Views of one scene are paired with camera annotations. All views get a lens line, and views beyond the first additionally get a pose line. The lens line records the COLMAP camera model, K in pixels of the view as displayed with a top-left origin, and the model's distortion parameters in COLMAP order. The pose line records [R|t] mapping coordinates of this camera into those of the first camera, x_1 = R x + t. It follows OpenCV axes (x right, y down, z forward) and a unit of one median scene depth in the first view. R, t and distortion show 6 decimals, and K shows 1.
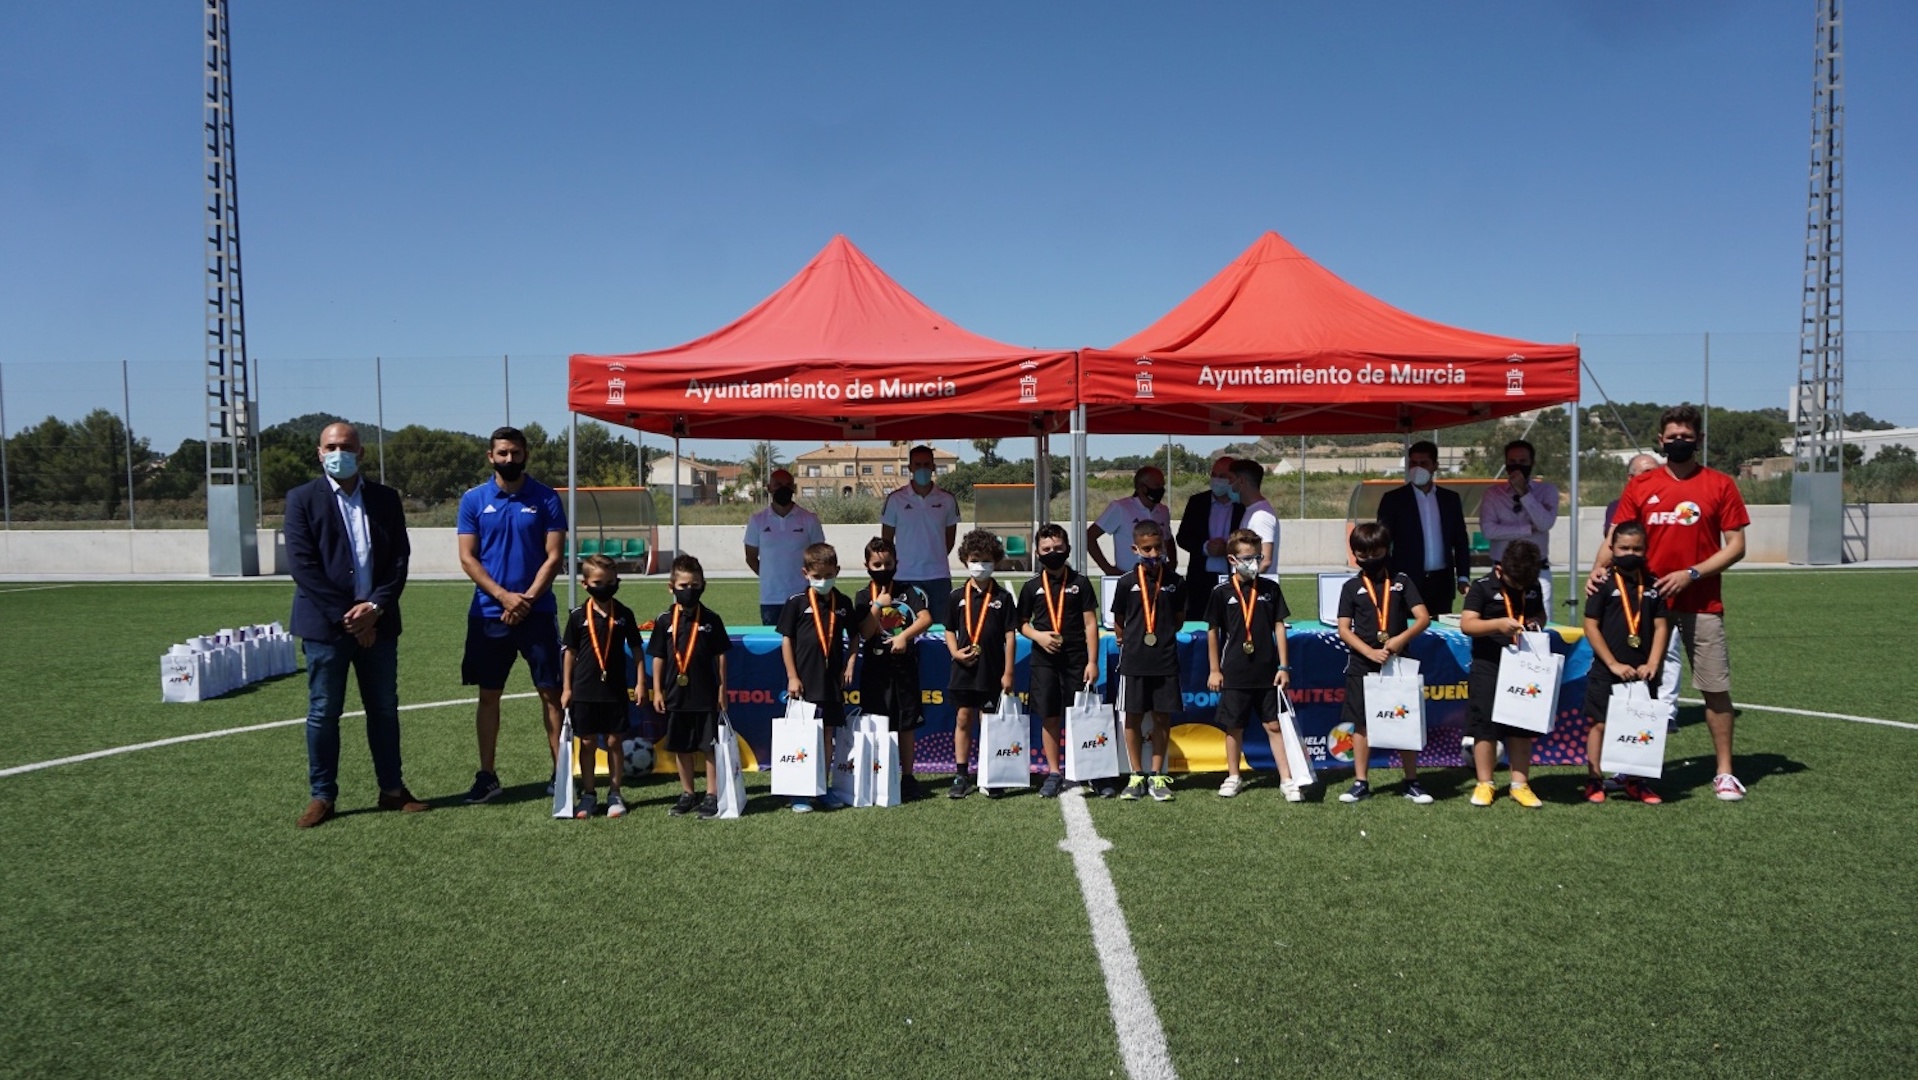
lens RADIAL K [[1365.7, 0, 962.0], [0, 1365.7, 606.8], [0, 0, 1]] dist [-0.037887, 0.028202]
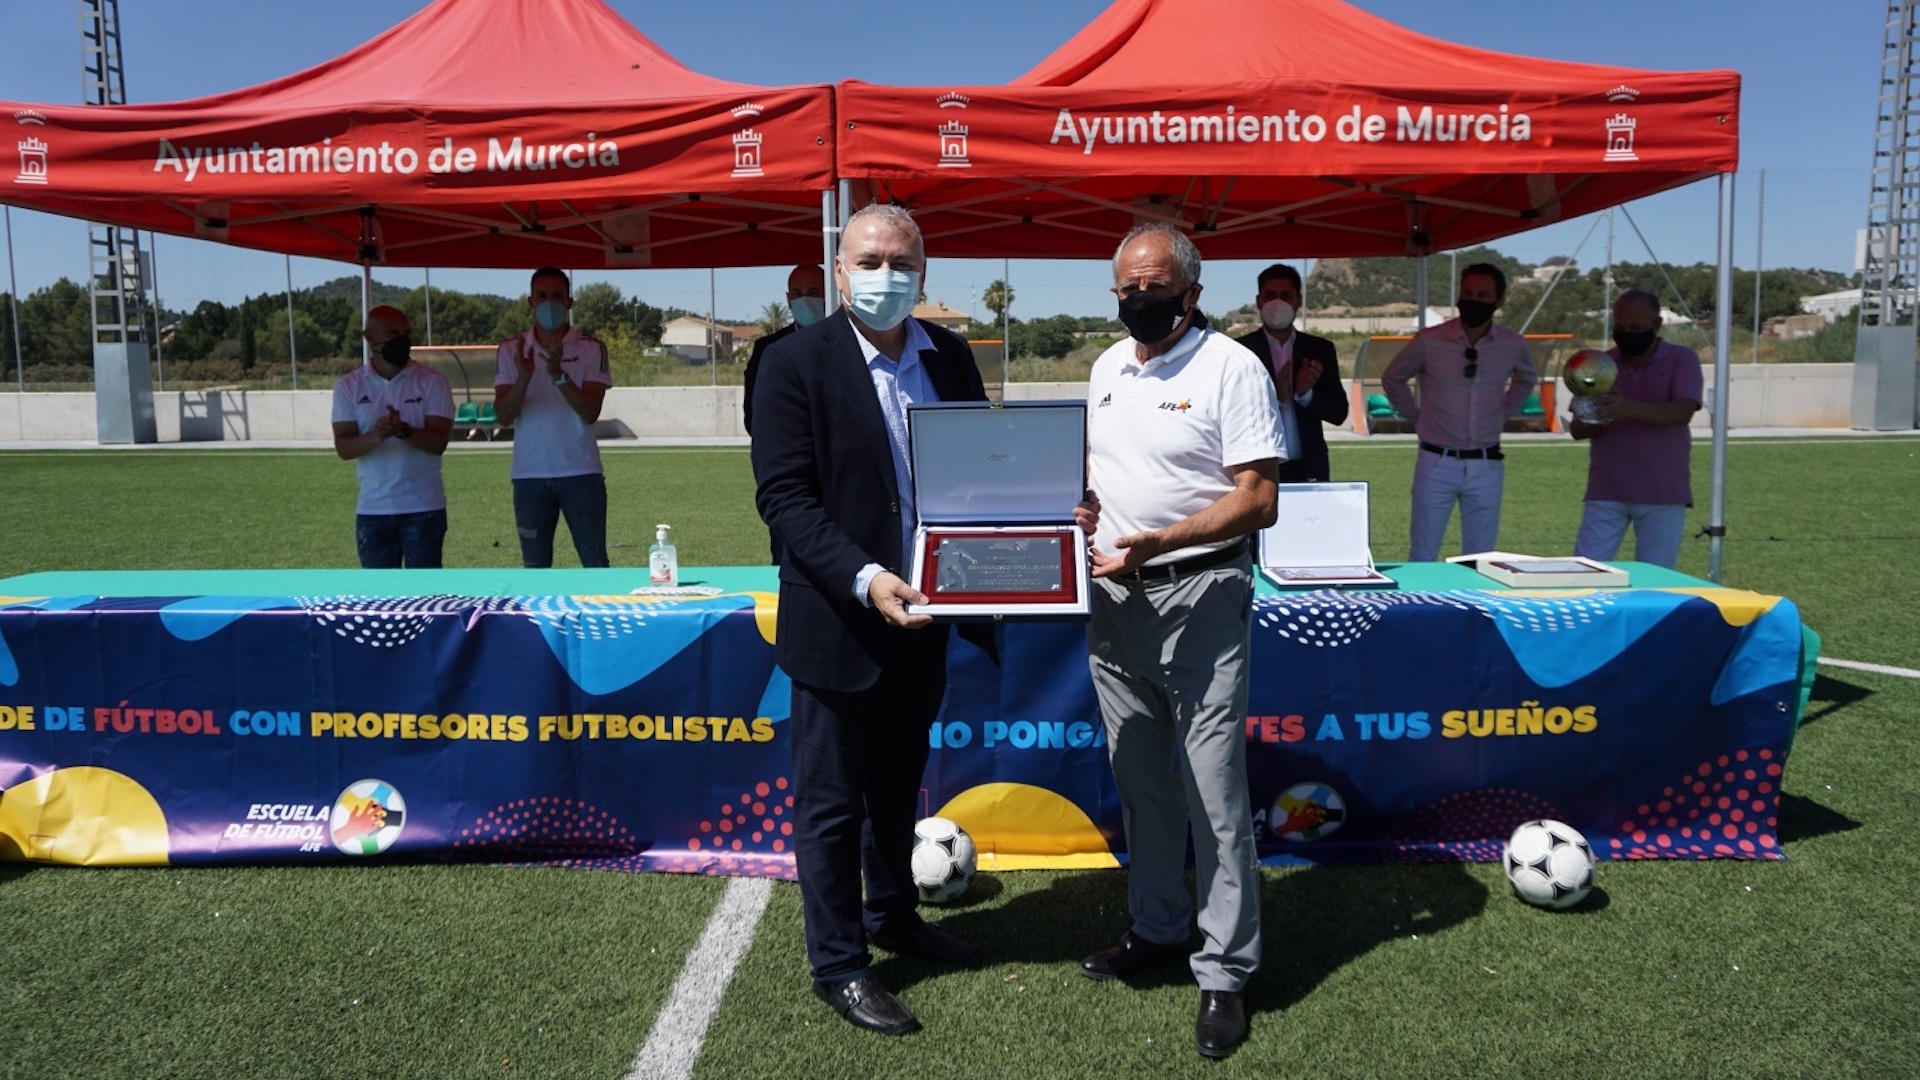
lens RADIAL K [[1312.2, 0, 956.4], [0, 1312.2, 509.3], [0, 0, 1]] dist [-0.036301, 0.026829]
pose [[0.999725, 0.001786, -0.023381, 0.118773], [-0.000964, 0.999382, 0.035133, -0.025251], [0.023429, -0.035101, 0.999109, 0.366020]]
